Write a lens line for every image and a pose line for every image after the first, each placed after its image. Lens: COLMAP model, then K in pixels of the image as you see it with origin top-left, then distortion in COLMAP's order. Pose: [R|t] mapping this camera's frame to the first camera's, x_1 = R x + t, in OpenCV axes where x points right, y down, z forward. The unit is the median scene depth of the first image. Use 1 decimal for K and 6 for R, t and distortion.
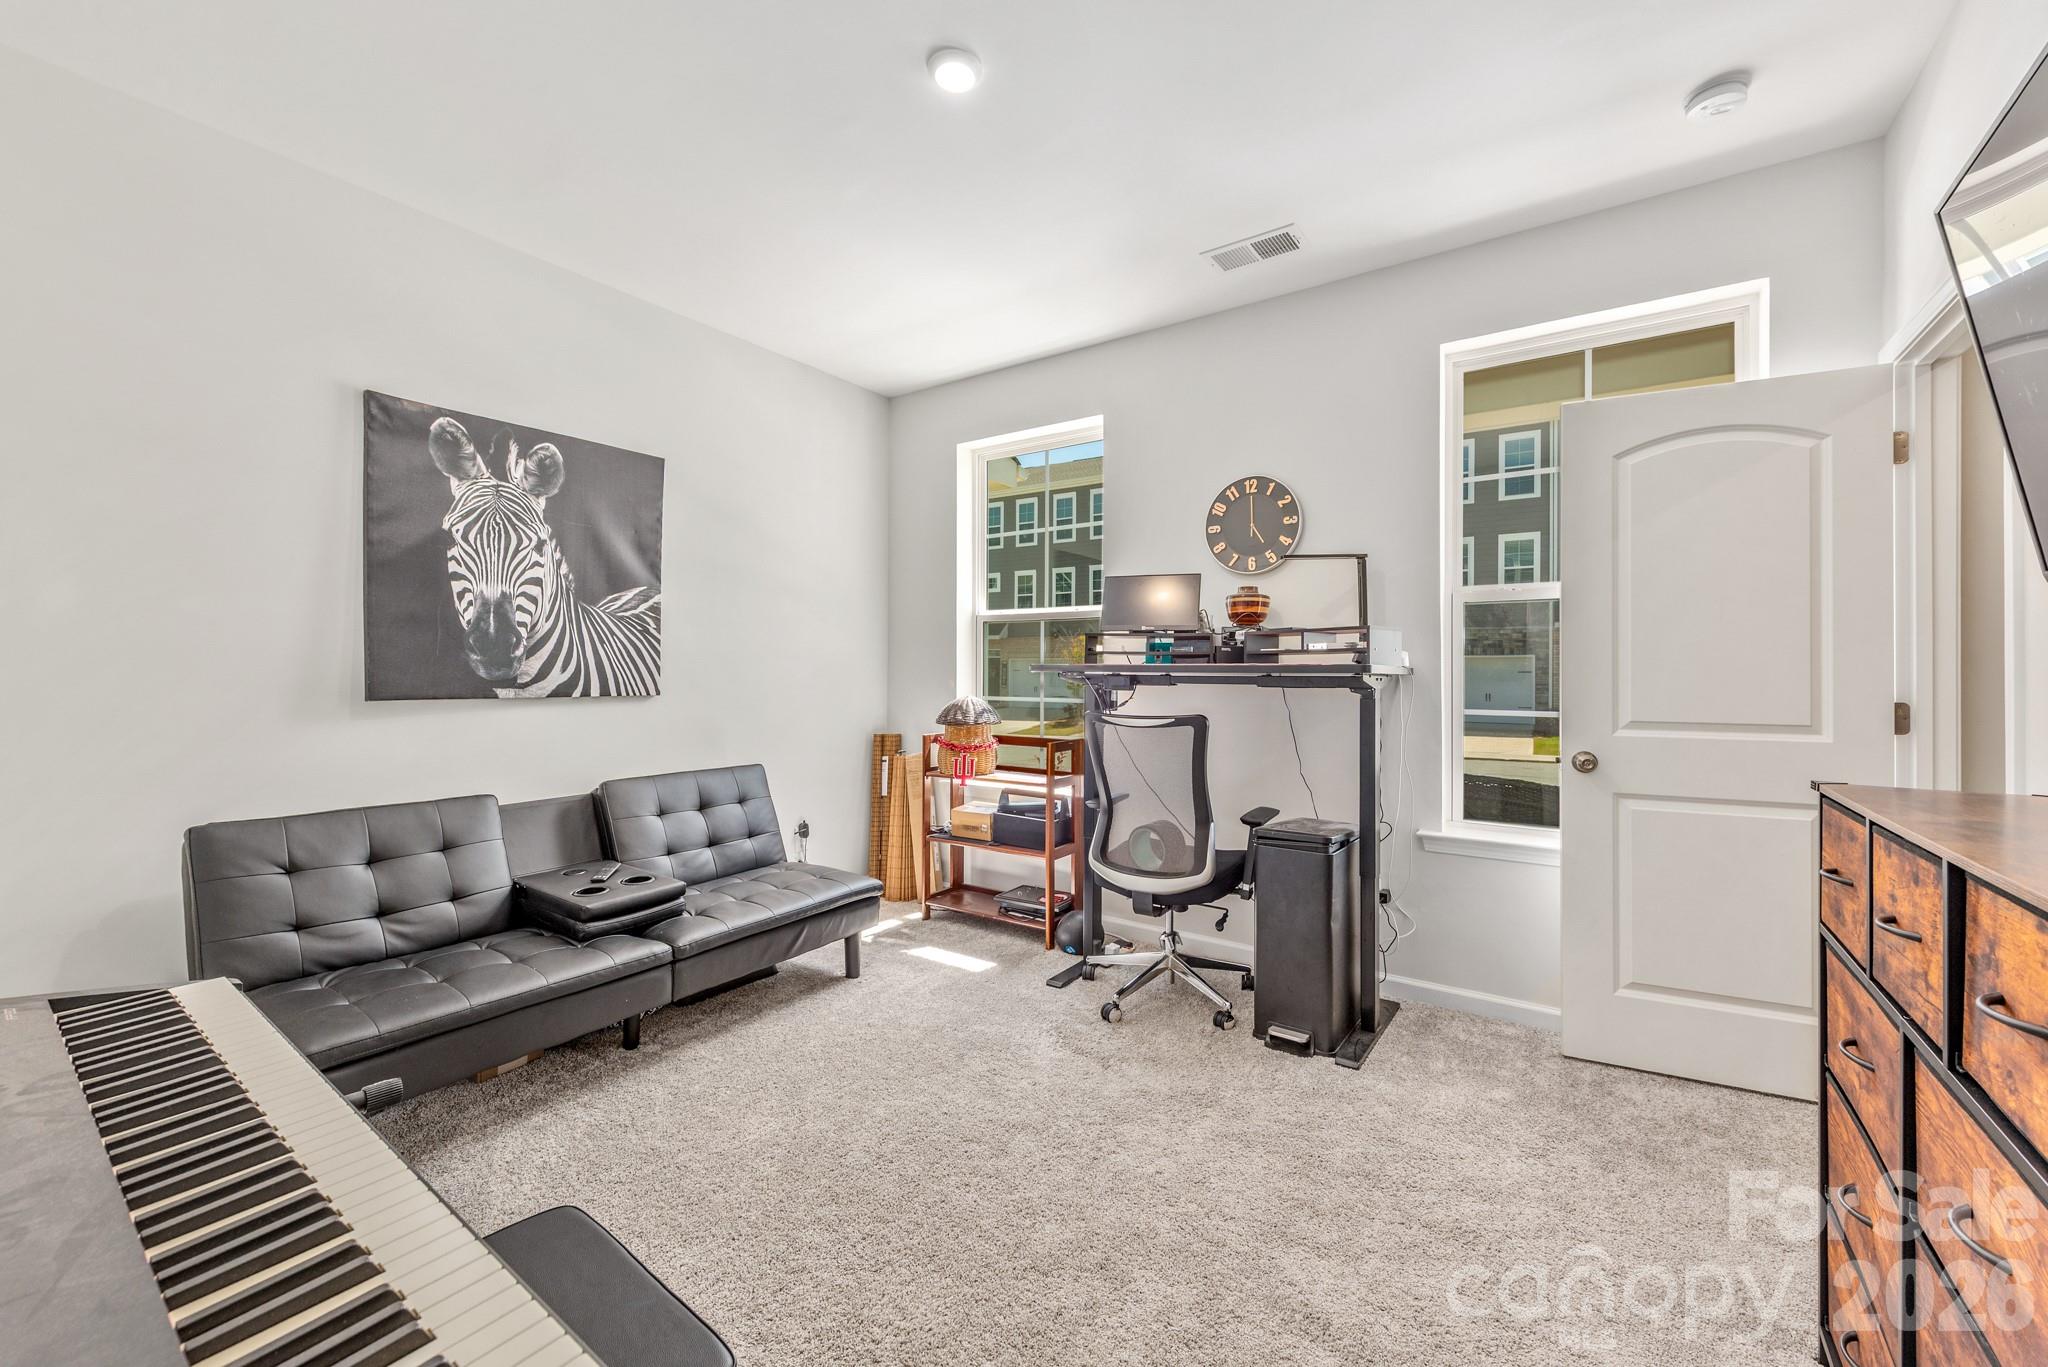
lens RADIAL K [[798.4, 0, 1033.2], [0, 798.4, 676.5], [0, 0, 1]] dist [0.005907, -0.001955]
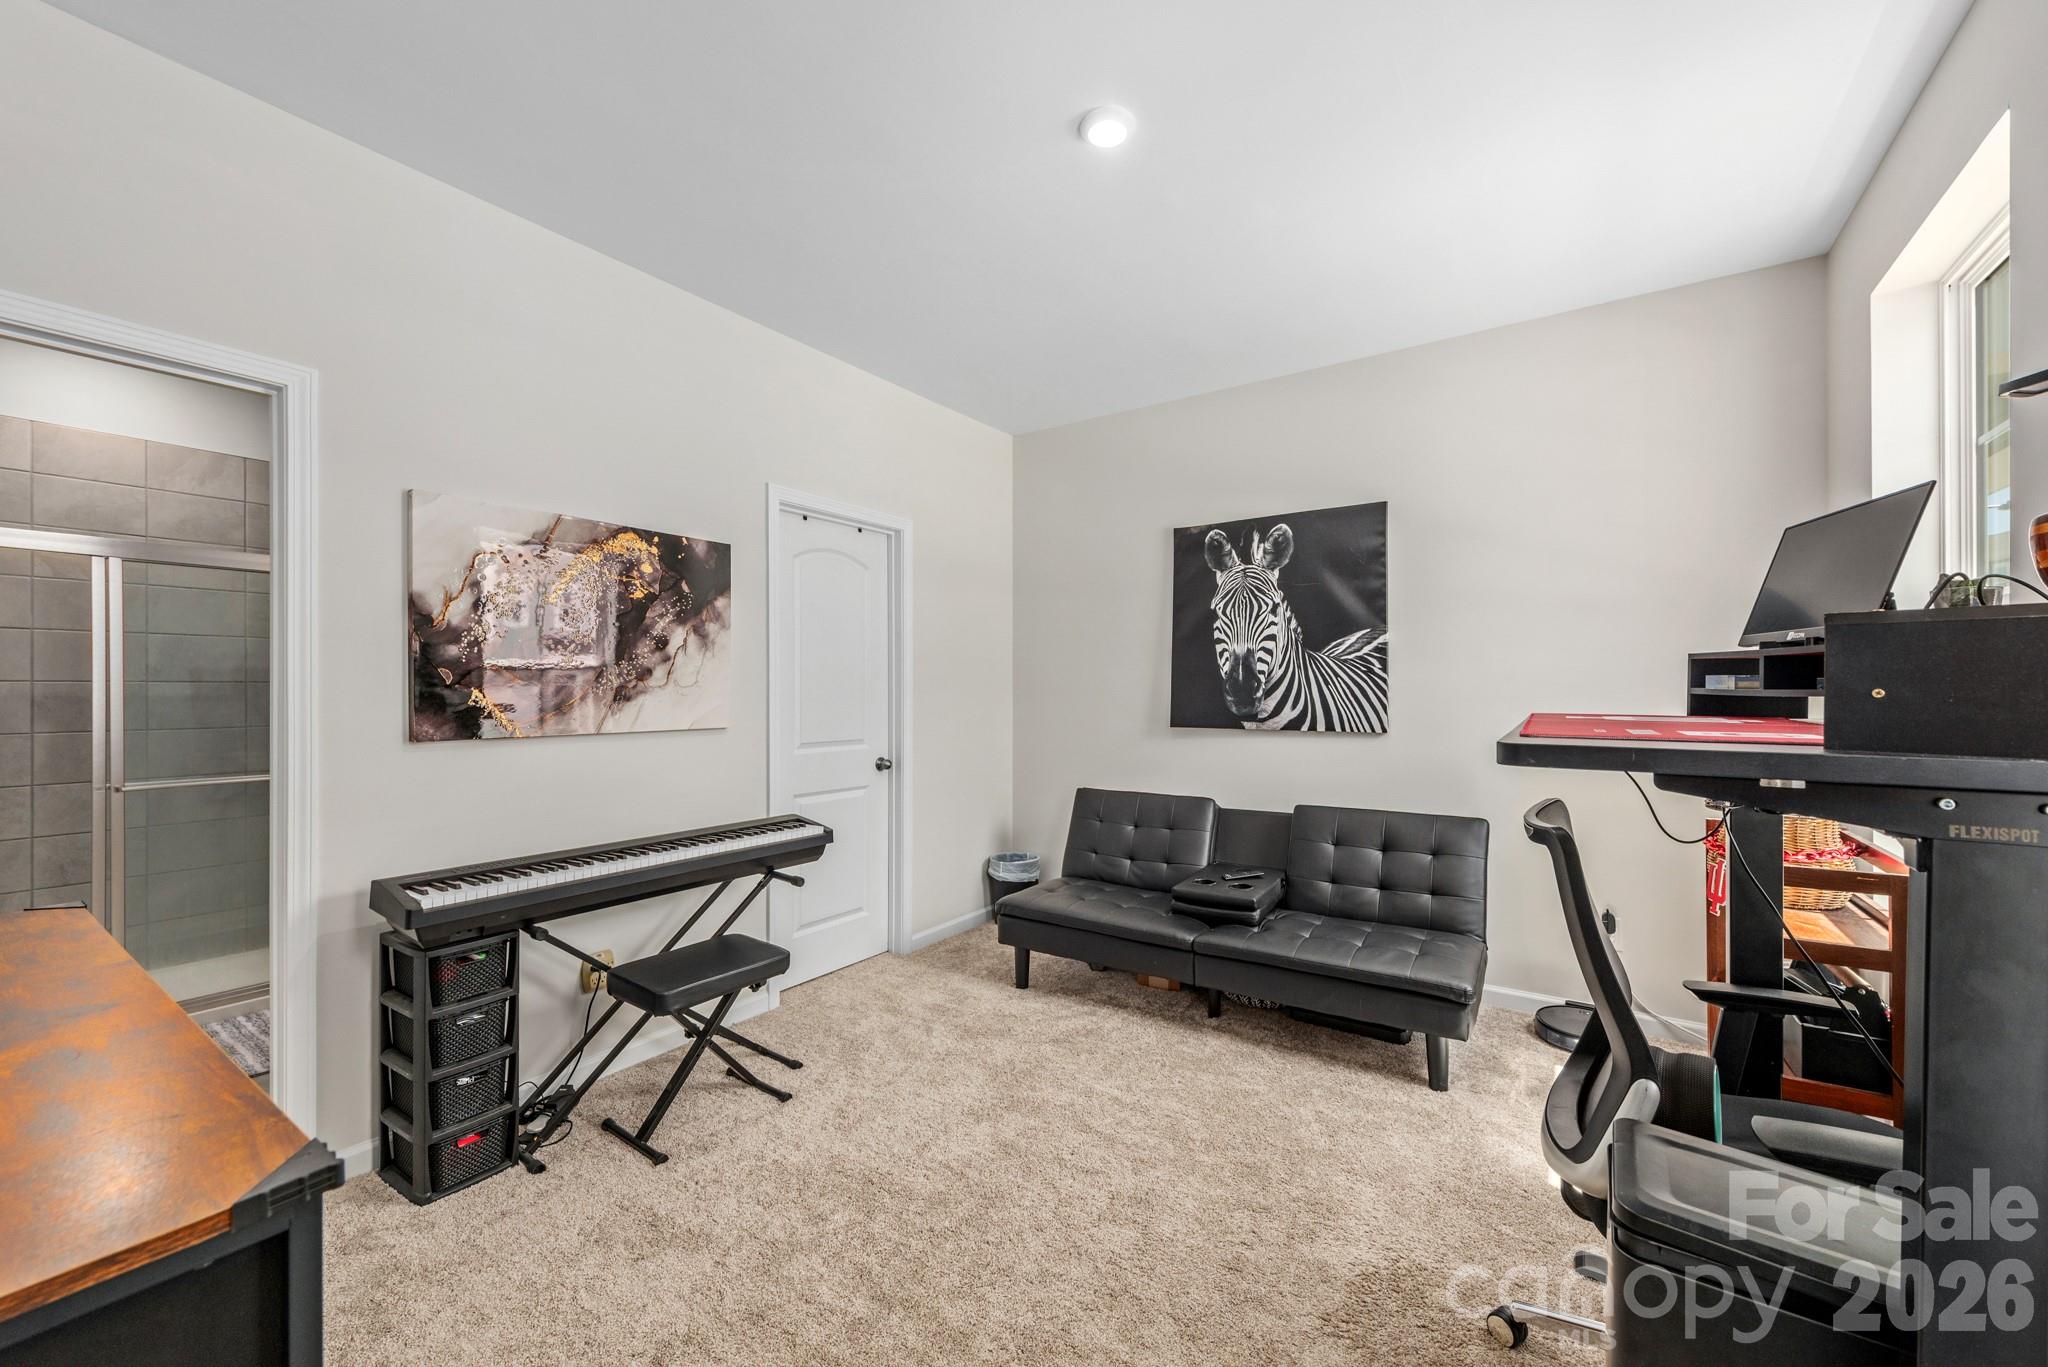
lens RADIAL K [[798.4, 0, 1037.0], [0, 798.4, 694.9], [0, 0, 1]] dist [0.005907, -0.001955]
pose [[0.011885, 0.011684, -0.999861, 0.638116], [0.002223, 0.999929, 0.011711, -0.044326], [0.999927, -0.002361, 0.011858, 0.621396]]
